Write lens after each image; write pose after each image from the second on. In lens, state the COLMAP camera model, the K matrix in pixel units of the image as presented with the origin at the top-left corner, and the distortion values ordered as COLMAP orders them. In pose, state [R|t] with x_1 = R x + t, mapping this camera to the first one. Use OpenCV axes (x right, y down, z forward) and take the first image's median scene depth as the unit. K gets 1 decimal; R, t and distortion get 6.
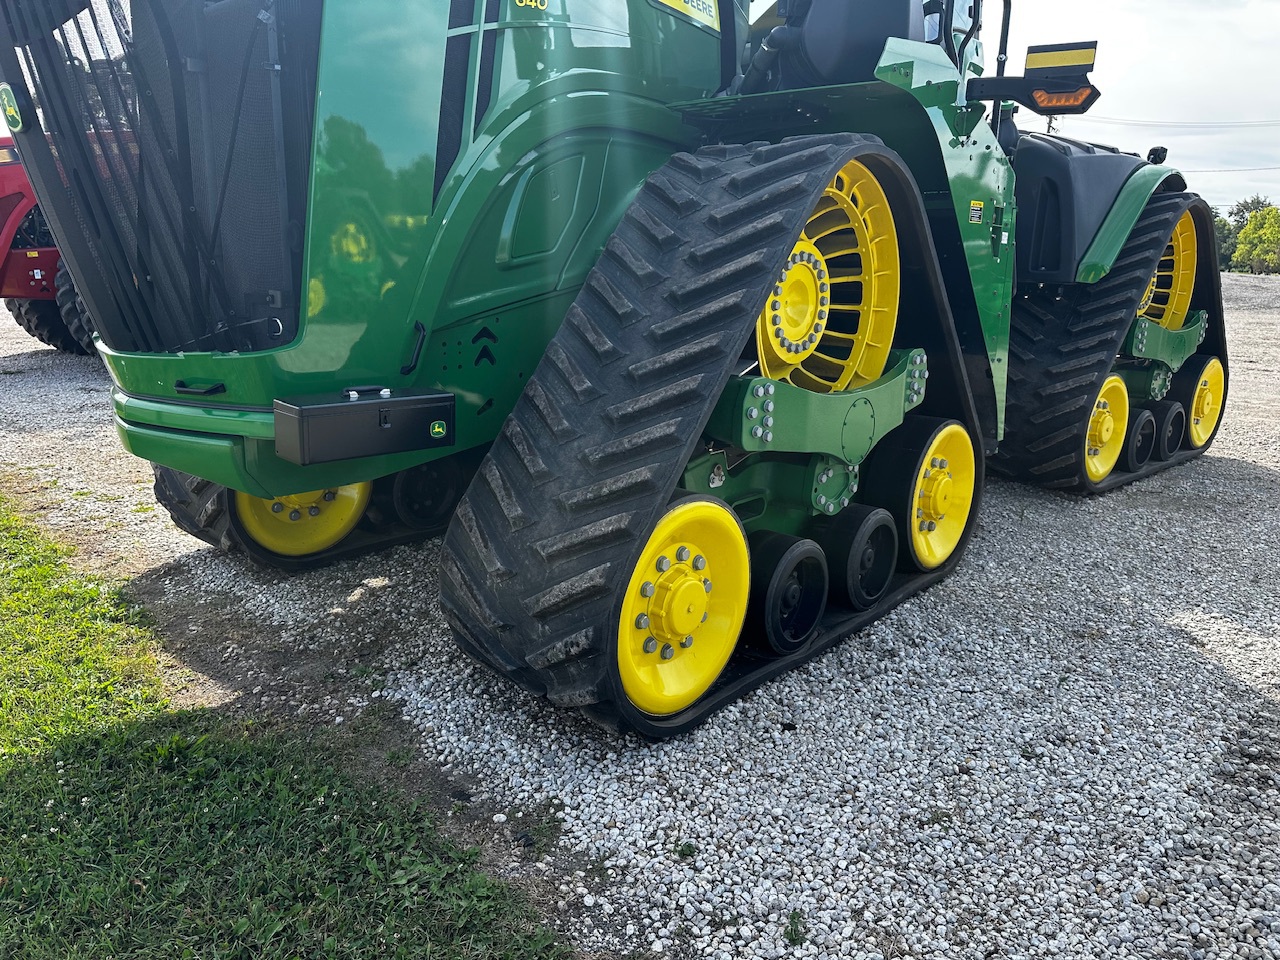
lens RADIAL K [[923.9, 0, 640.0], [0, 923.9, 480.0], [0, 0, 1]] dist [0.111111, -0.156954]
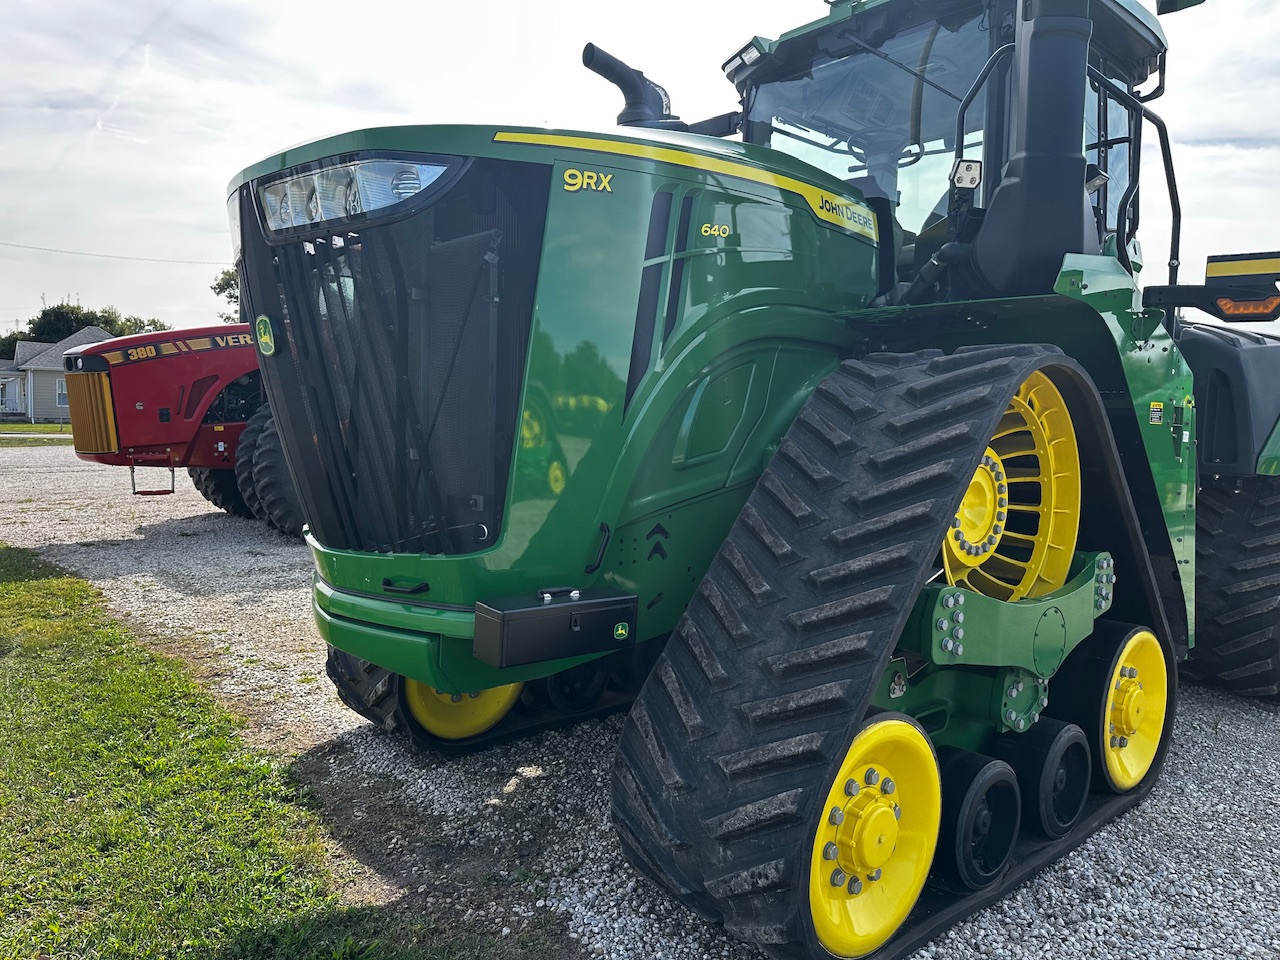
lens RADIAL K [[928.6, 0, 630.1], [0, 928.6, 469.7], [0, 0, 1]] dist [0.098280, -0.154802]
pose [[0.991108, 0.012857, -0.132439, -0.065157], [-0.036644, 0.983207, -0.178779, -0.040352], [0.127917, 0.182042, 0.974935, -0.016233]]
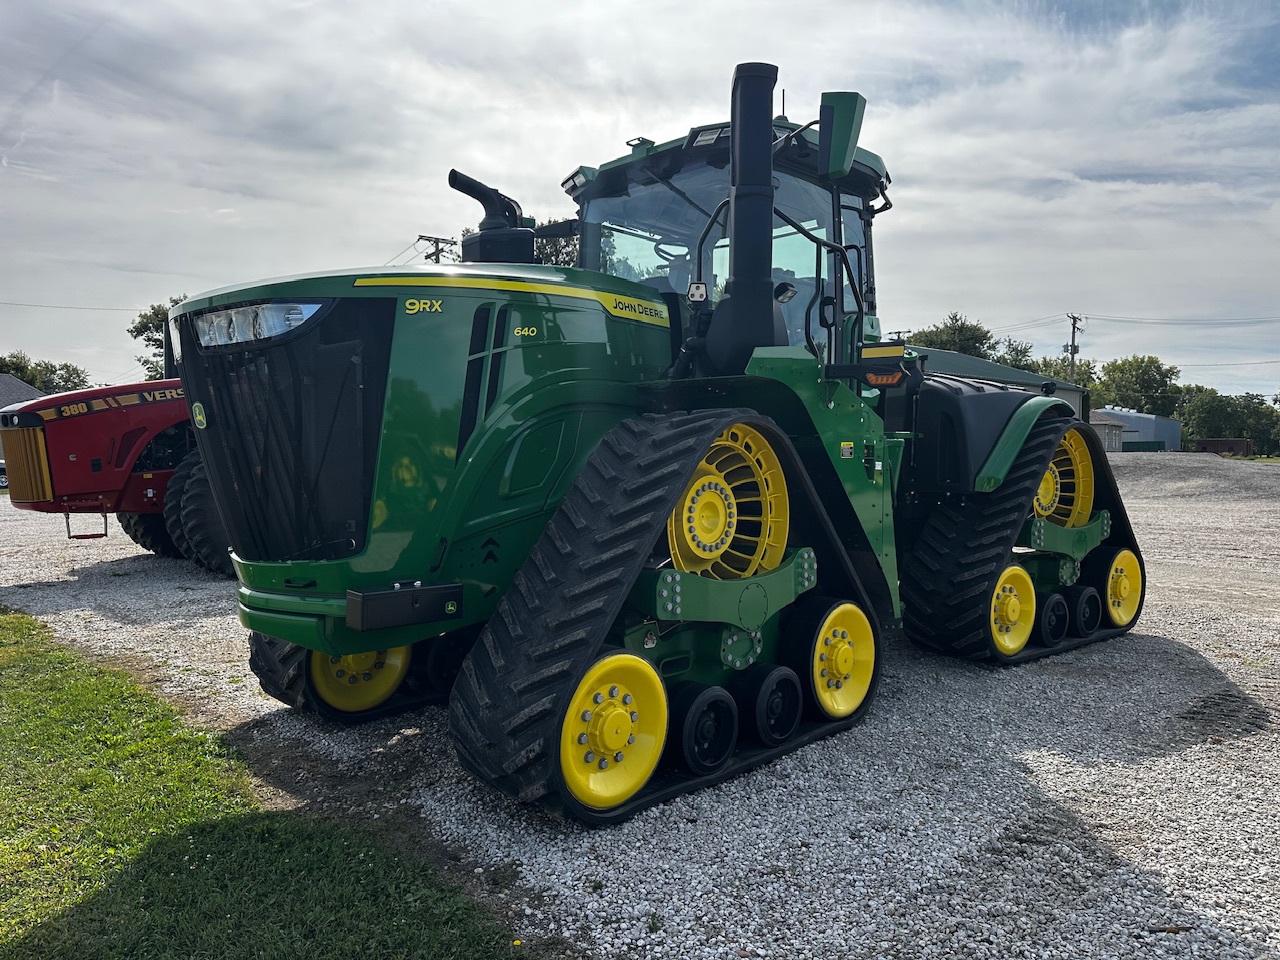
lens RADIAL K [[923.9, 0, 640.0], [0, 923.9, 480.0], [0, 0, 1]] dist [0.111111, -0.156954]
pose [[0.998340, -0.018393, -0.054582, 0.152588], [0.006885, 0.978954, -0.203967, 0.045811], [0.057184, 0.203252, 0.977455, -0.436010]]
